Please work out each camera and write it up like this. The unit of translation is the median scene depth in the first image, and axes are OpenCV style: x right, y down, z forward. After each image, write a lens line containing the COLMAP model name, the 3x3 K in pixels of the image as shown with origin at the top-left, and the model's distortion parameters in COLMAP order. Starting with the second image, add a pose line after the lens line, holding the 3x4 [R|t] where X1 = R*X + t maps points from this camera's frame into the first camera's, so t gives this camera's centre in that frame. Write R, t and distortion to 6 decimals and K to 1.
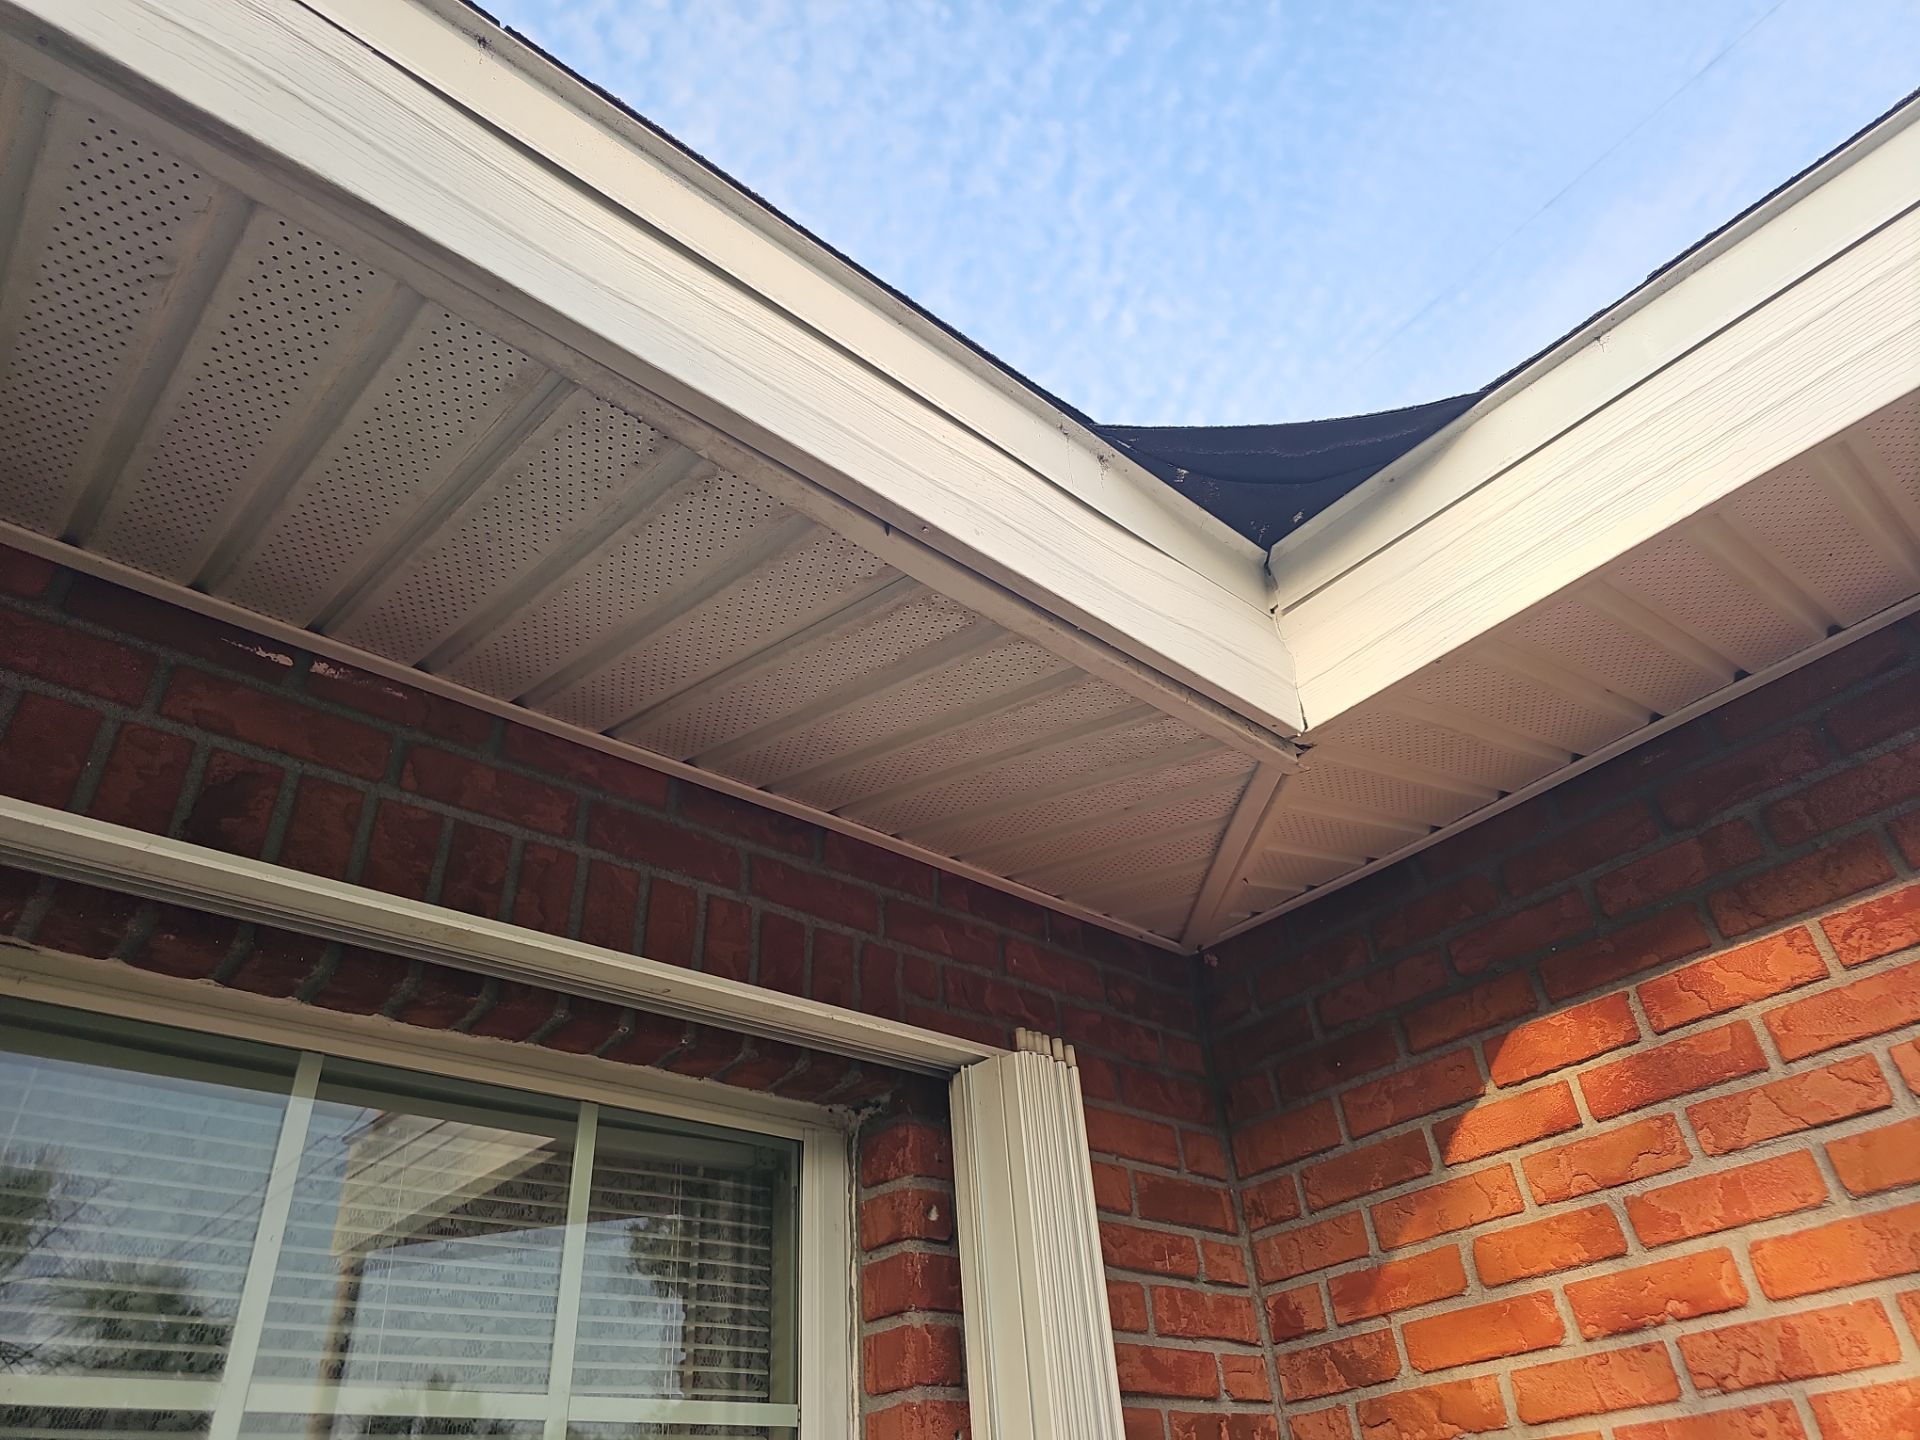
lens RADIAL K [[1231.8, 0, 969.5], [0, 1231.8, 724.4], [0, 0, 1]] dist [0.045594, -0.025119]
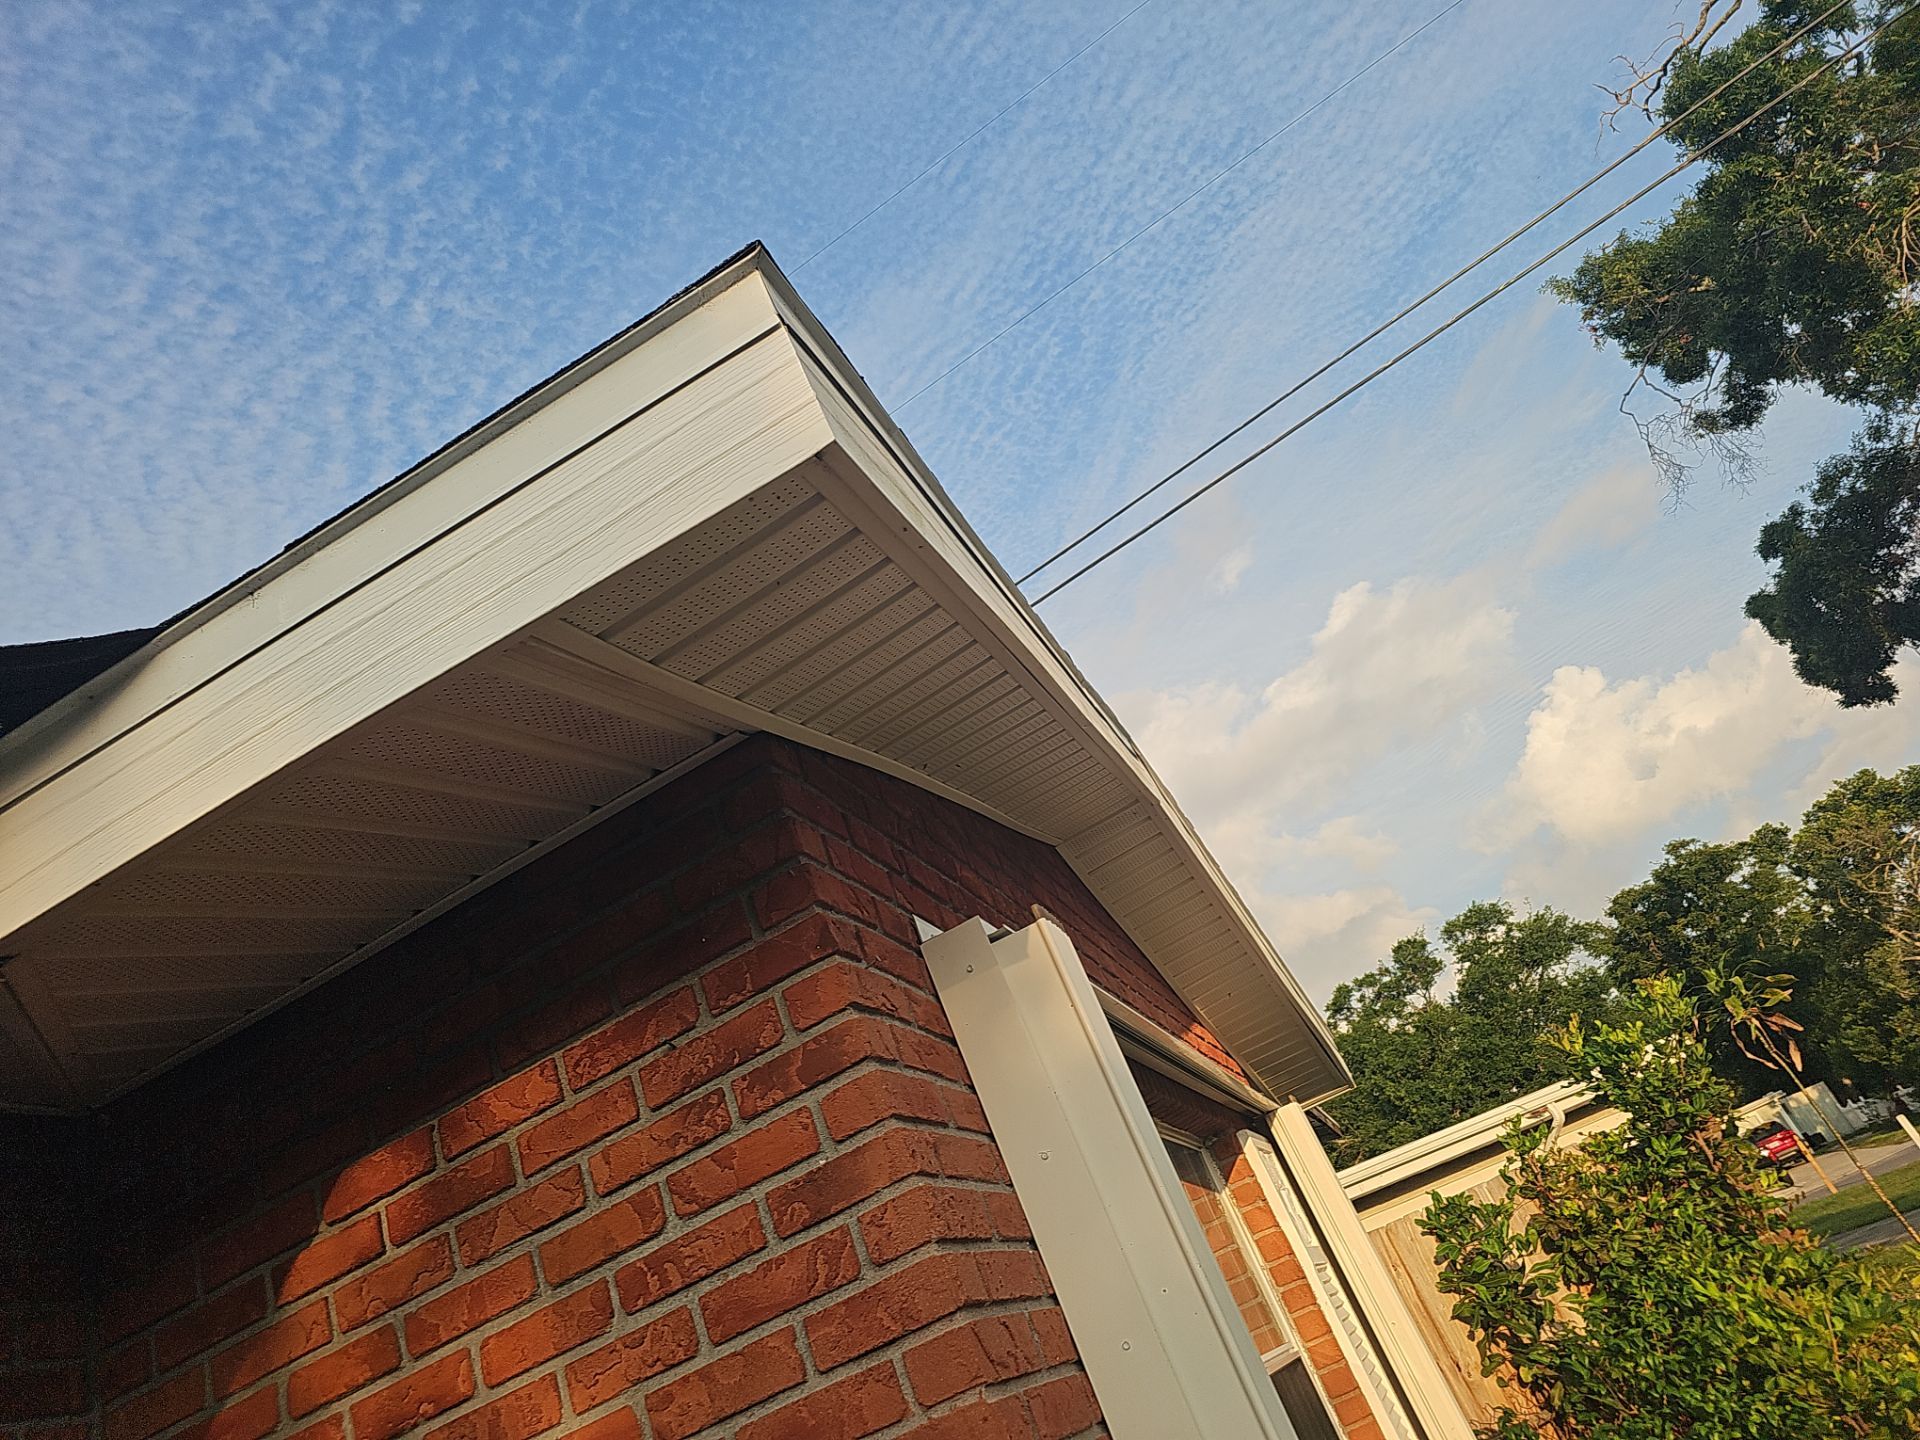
lens RADIAL K [[1231.8, 0, 969.5], [0, 1231.8, 724.4], [0, 0, 1]] dist [0.045594, -0.025119]
pose [[0.878838, 0.000627, 0.477119, 0.420156], [-0.001429, 0.999998, 0.001318, -0.152544], [-0.477117, -0.001840, 0.878838, -0.228002]]
